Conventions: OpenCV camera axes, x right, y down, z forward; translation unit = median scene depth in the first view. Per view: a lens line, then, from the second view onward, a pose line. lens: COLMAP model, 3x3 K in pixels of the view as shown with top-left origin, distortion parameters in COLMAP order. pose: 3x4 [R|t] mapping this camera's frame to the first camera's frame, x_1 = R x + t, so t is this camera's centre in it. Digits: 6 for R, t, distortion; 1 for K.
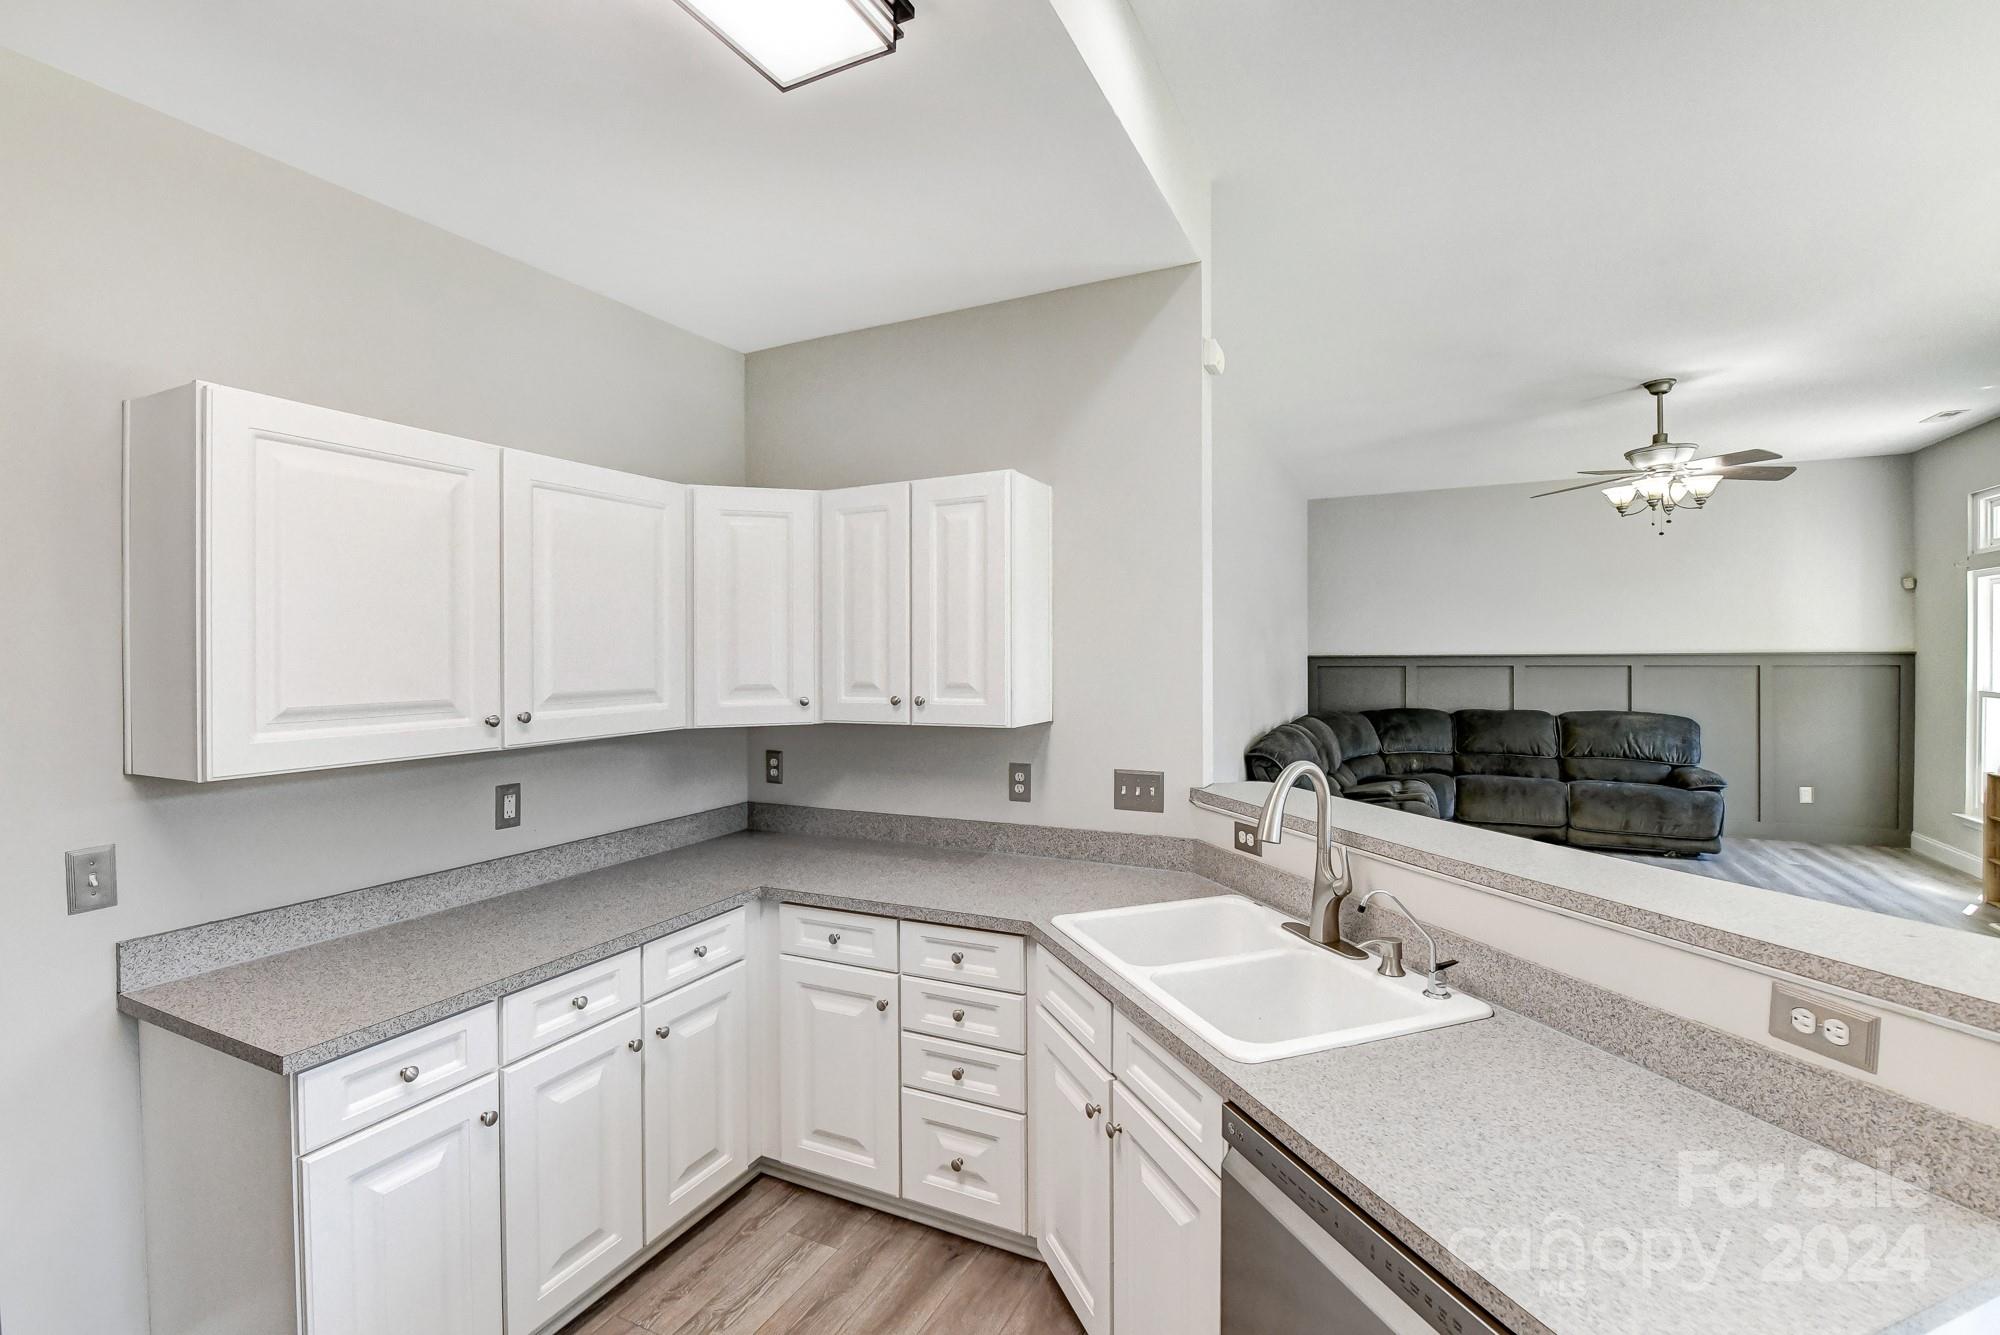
lens RADIAL K [[882.9, 0, 1004.0], [0, 882.9, 650.3], [0, 0, 1]] dist [-0.012392, -0.000466]
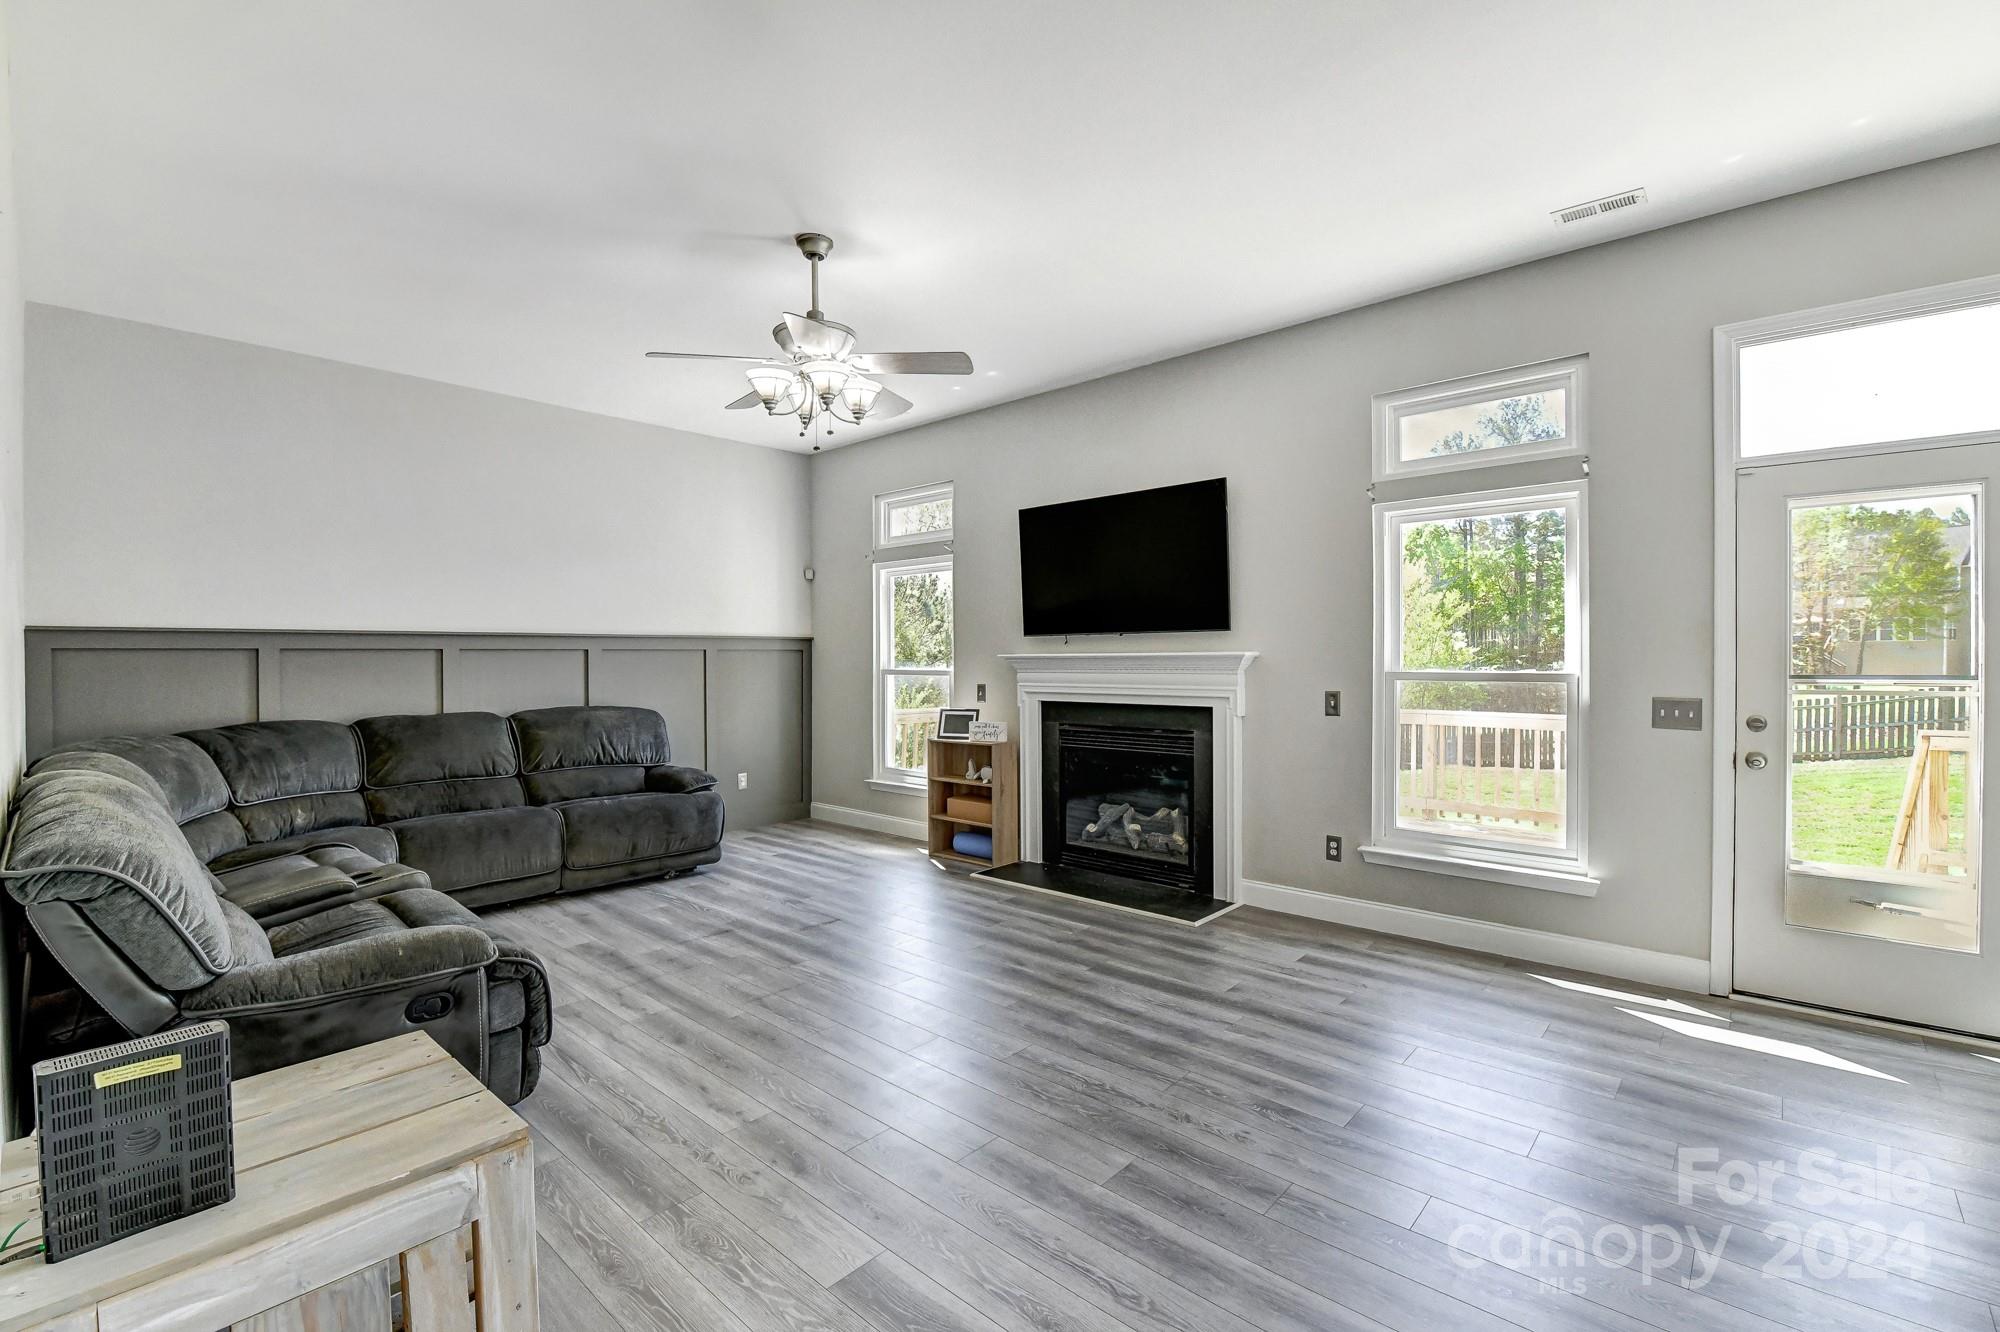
lens RADIAL K [[866.4, 0, 991.4], [0, 866.4, 672.0], [0, 0, 1]] dist [-0.011908, -0.000552]
pose [[0.283519, -0.009790, 0.958917, 0.071659], [-0.000275, 0.999947, 0.010290, 0.034984], [-0.958966, -0.003181, 0.283502, 0.489370]]
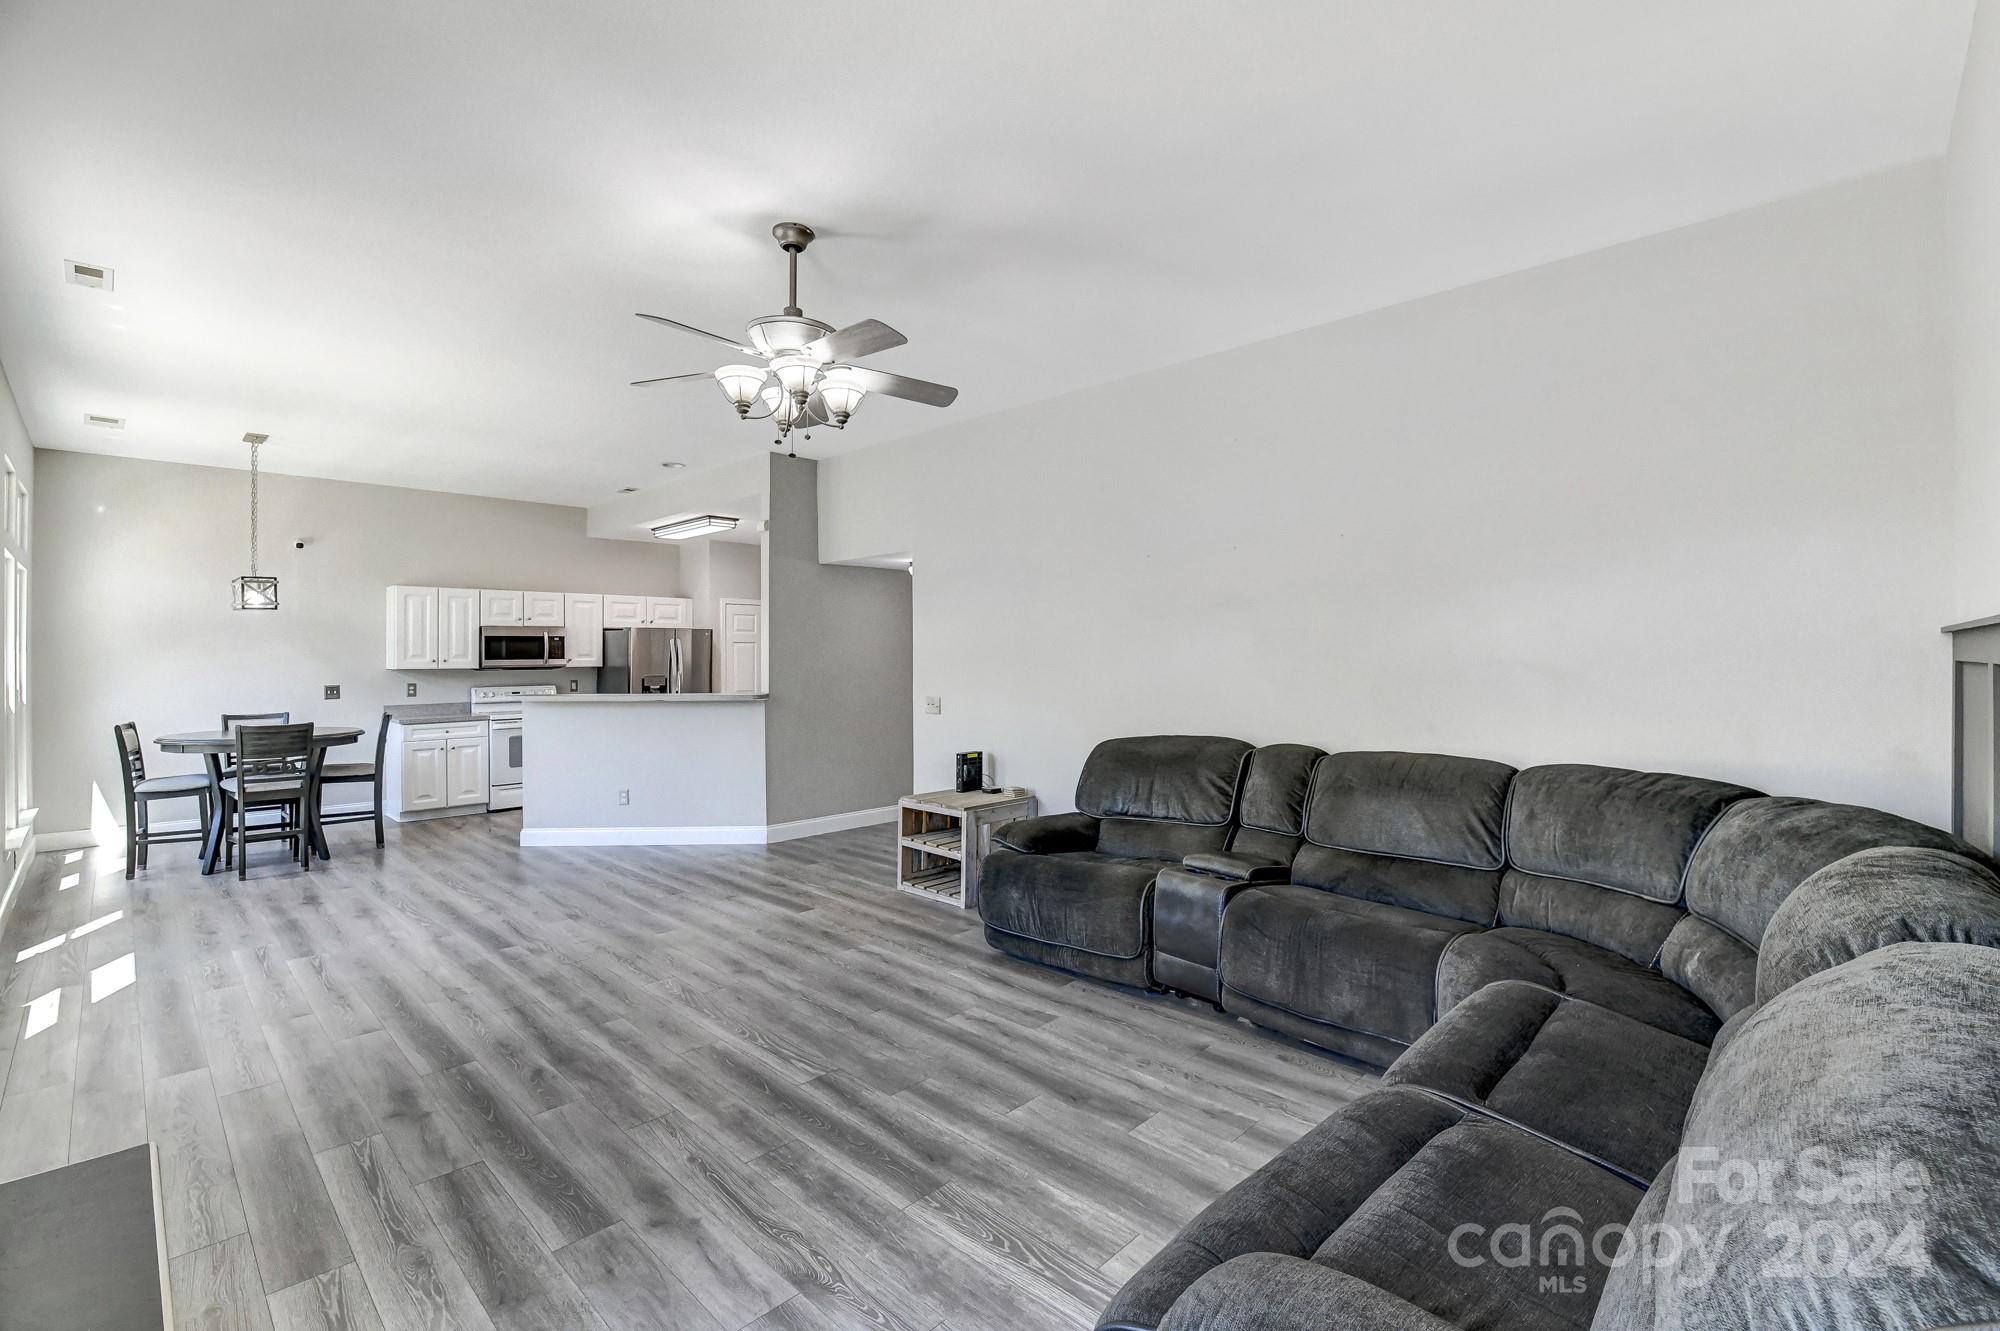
lens RADIAL K [[872.7, 0, 1016.7], [0, 872.7, 659.0], [0, 0, 1]] dist [-0.000149, -0.010665]
pose [[-0.308488, 0.016060, -0.951093, 0.997892], [0.013244, 0.999833, 0.012587, 0.013695], [0.951136, -0.008714, -0.308649, 1.026622]]
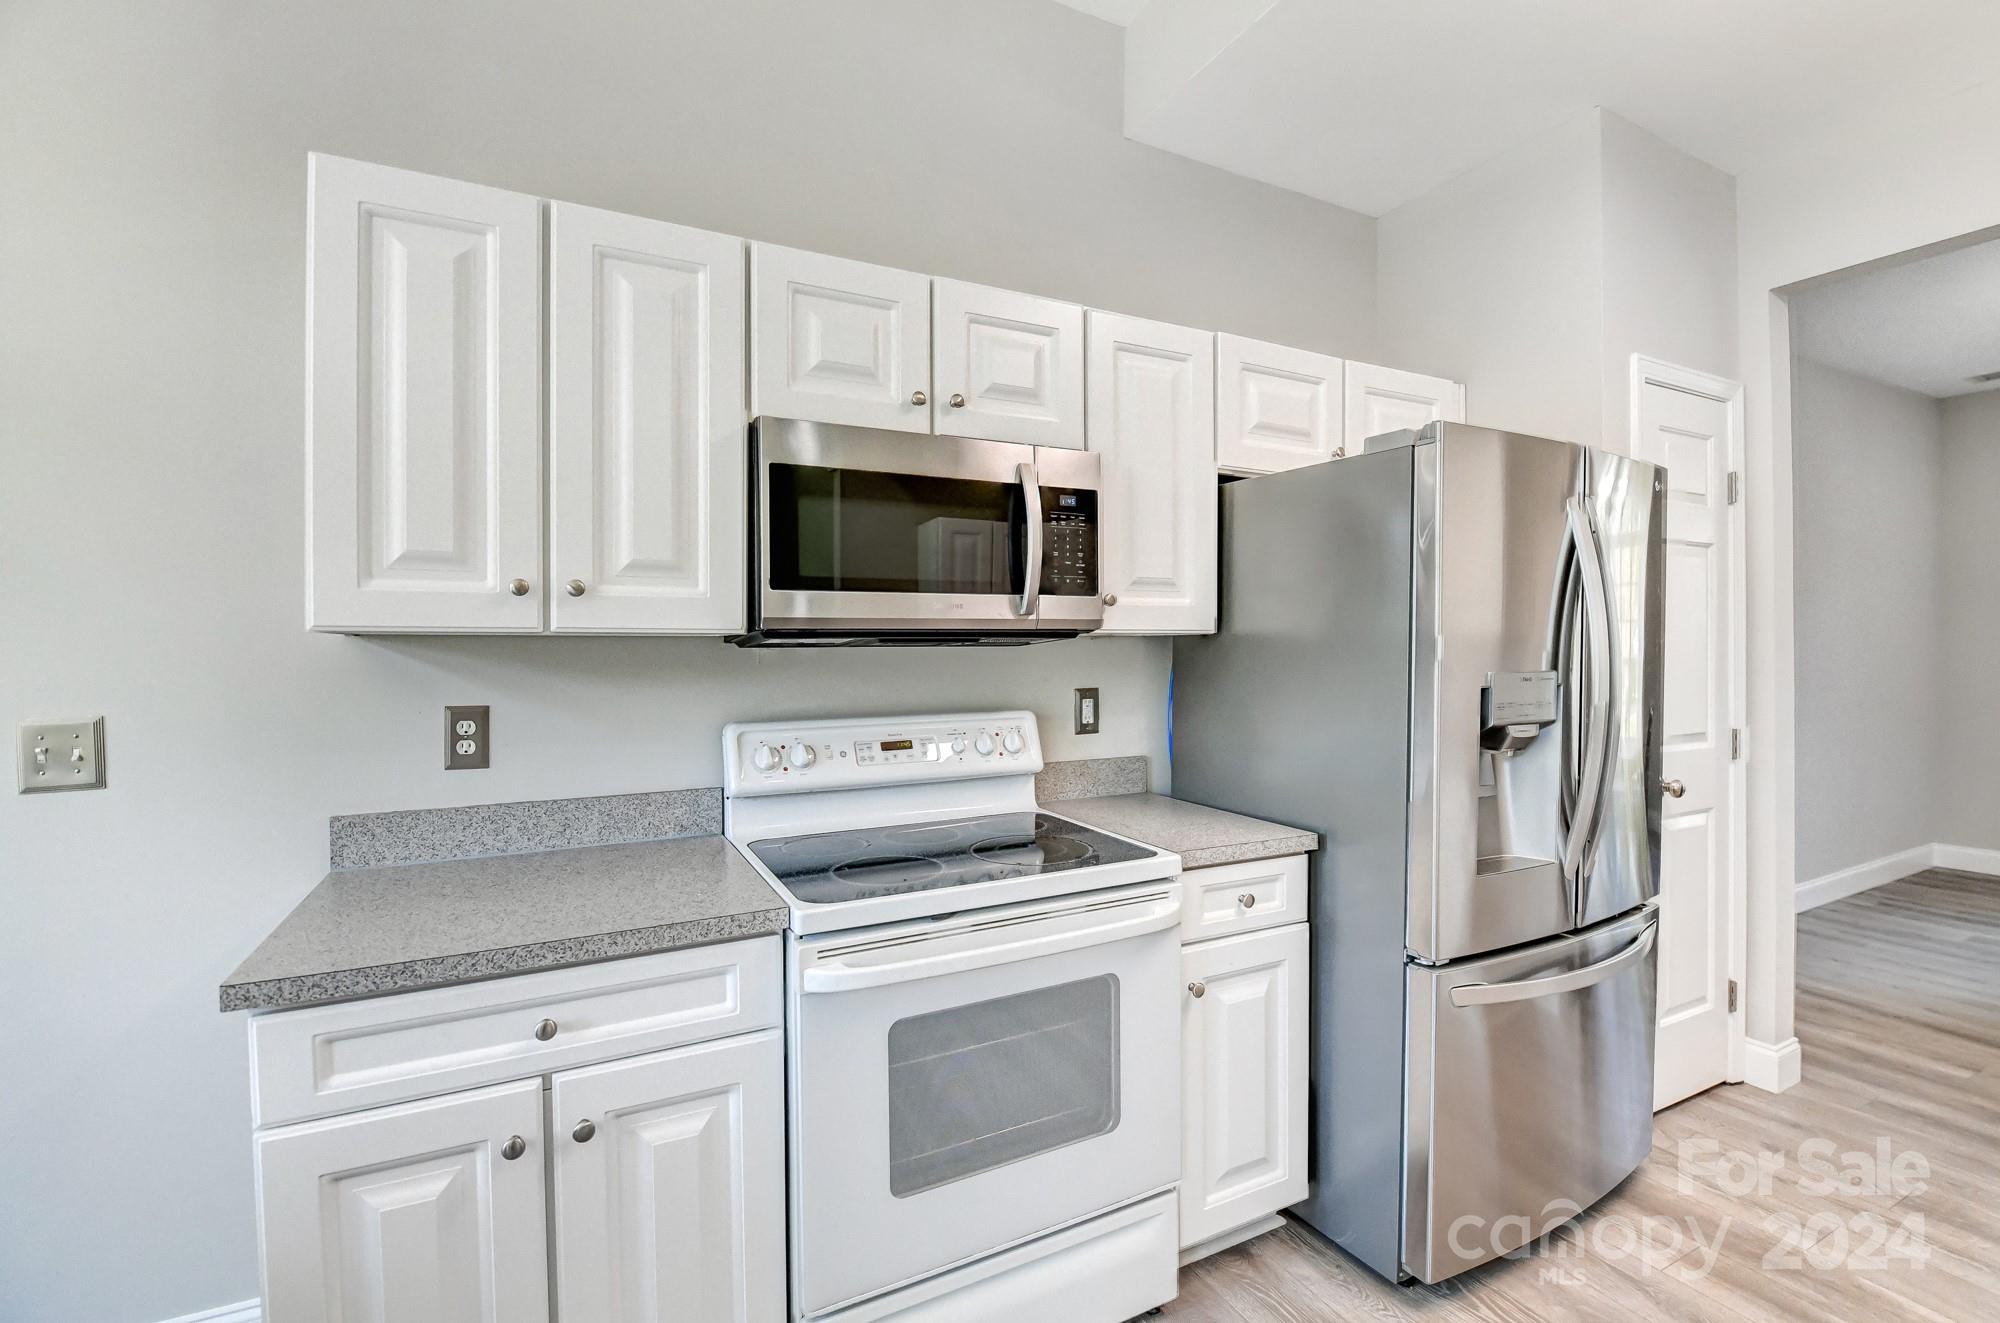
lens RADIAL K [[871.3, 0, 988.2], [0, 871.3, 644.5], [0, 0, 1]] dist [-0.012587, -0.000610]
pose [[-0.609393, 0.010526, -0.792798, 0.181481], [0.017166, 0.999853, 0.000080, 0.037221], [0.792682, -0.013560, -0.609484, 0.089527]]
